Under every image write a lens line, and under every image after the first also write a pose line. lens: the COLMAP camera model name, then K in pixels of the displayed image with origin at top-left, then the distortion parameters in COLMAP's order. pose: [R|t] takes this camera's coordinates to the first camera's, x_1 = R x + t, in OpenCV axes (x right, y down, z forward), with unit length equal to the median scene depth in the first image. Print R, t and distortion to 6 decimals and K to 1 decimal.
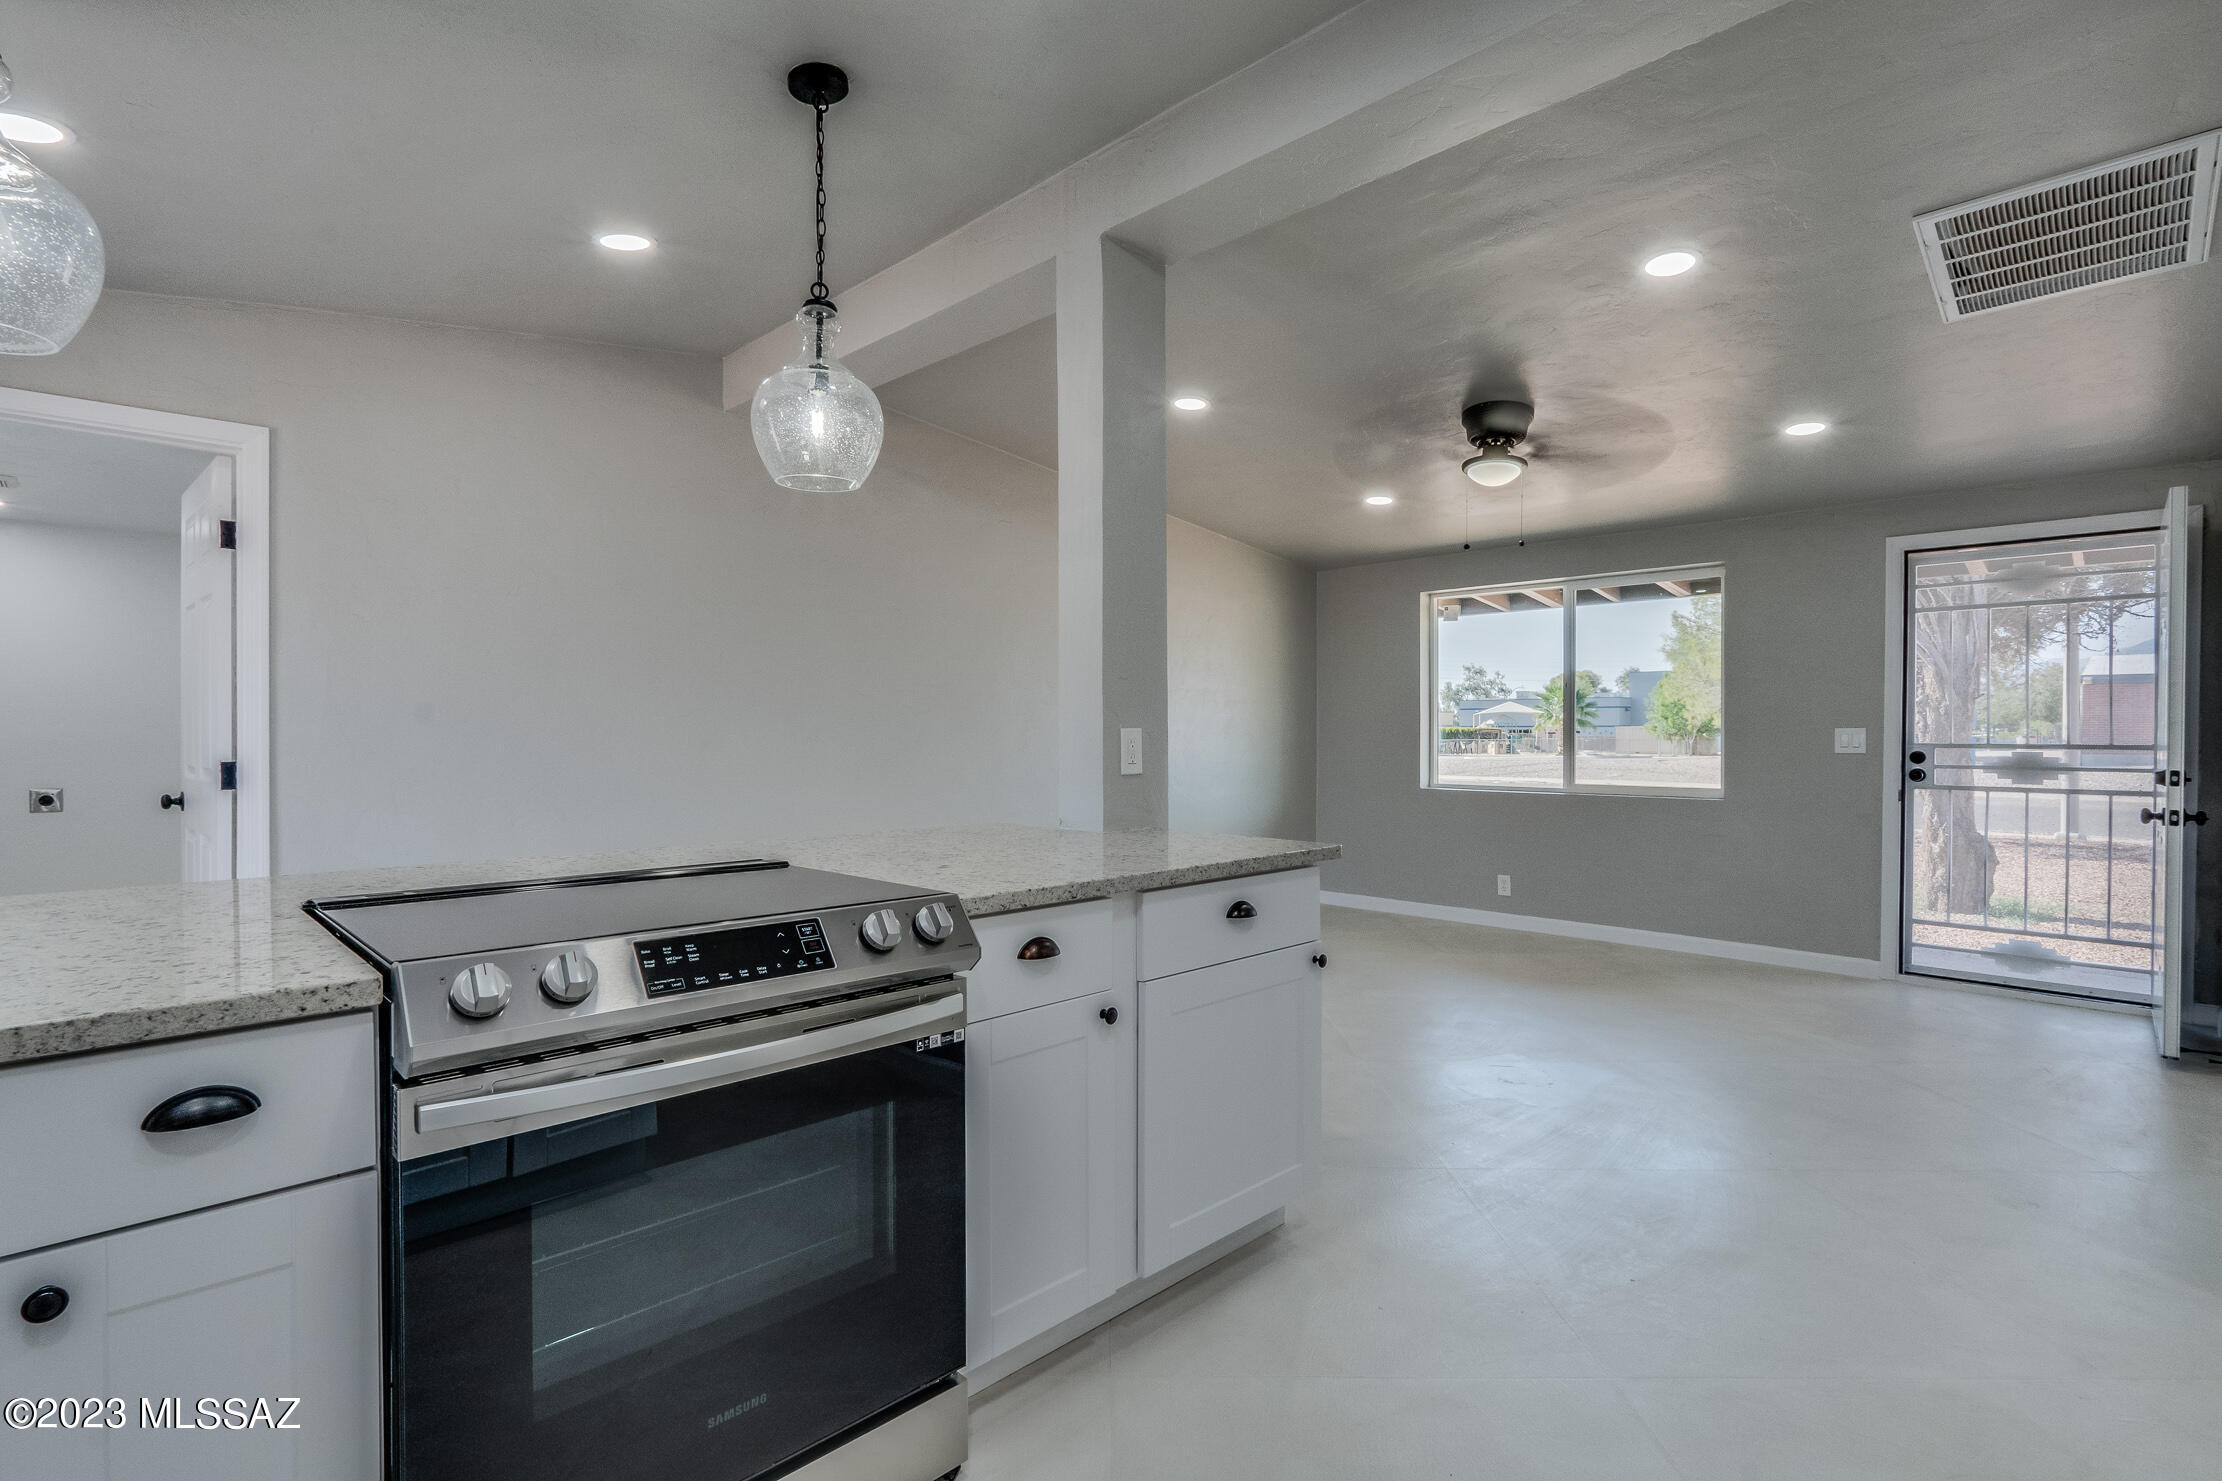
lens RADIAL K [[1052.0, 0, 1085.7], [0, 1052.0, 737.3], [0, 0, 1]] dist [-0.003715, -0.000426]
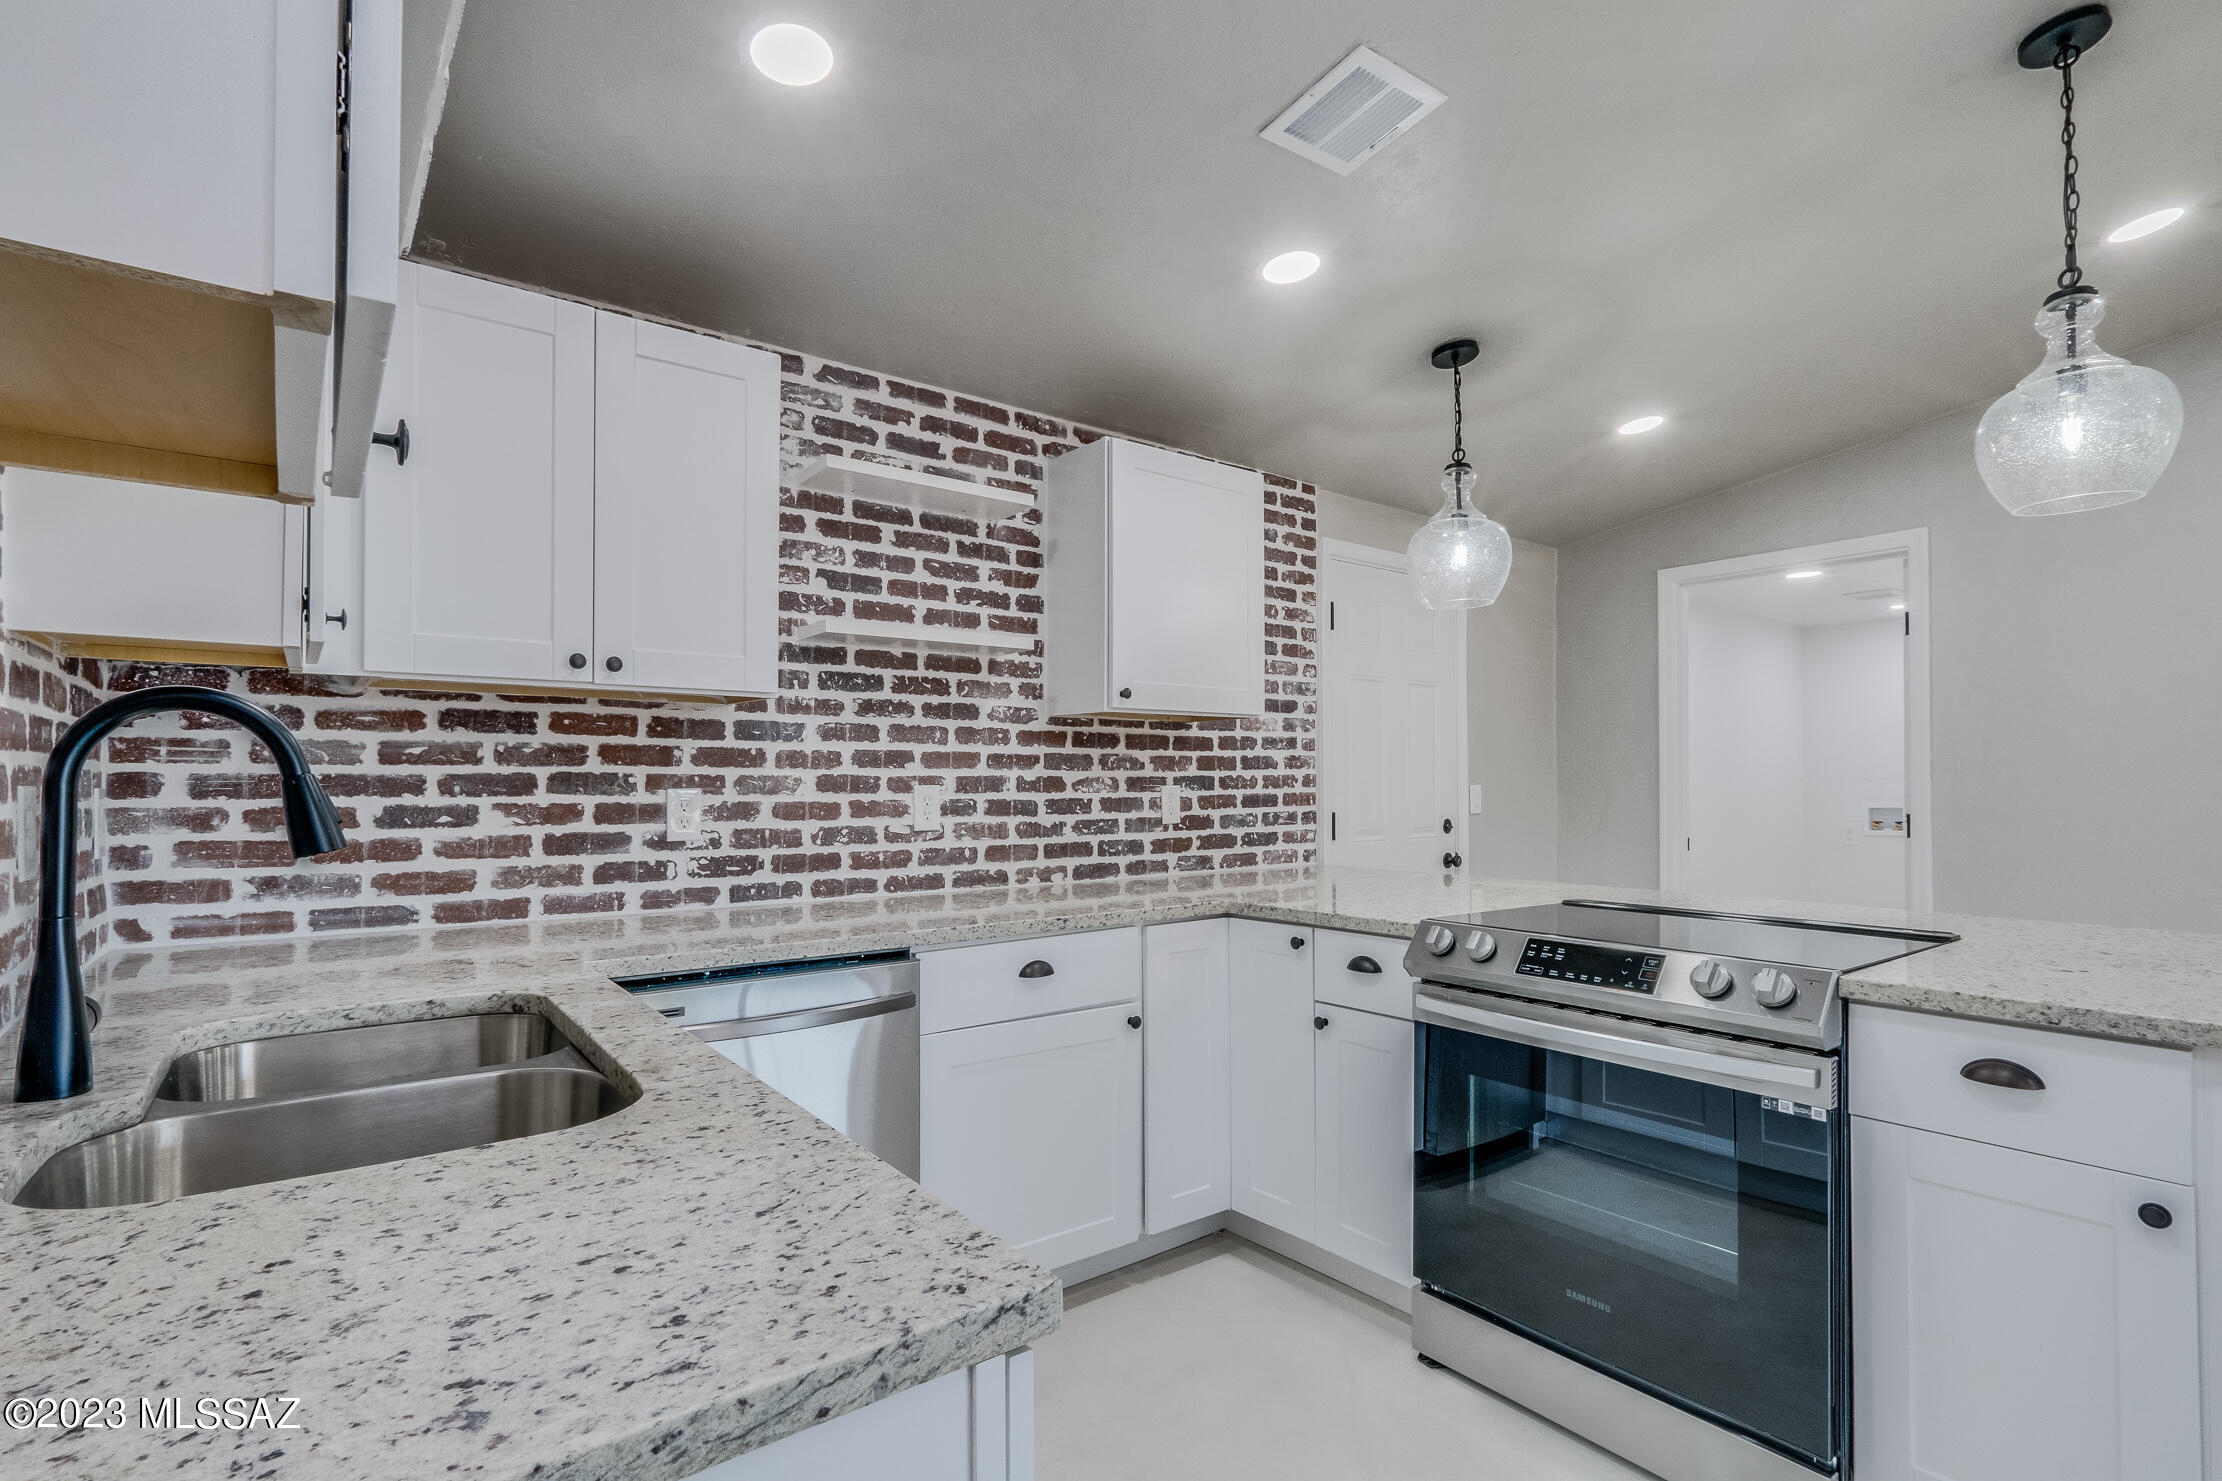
lens RADIAL K [[1043.1, 0, 1105.9], [0, 1043.1, 766.4], [0, 0, 1]] dist [-0.005496, -0.000037]
pose [[-0.123436, -0.016996, -0.992207, 0.327282], [-0.001129, 0.999855, -0.016986, -0.007967], [0.992352, -0.000977, -0.123437, 0.162753]]
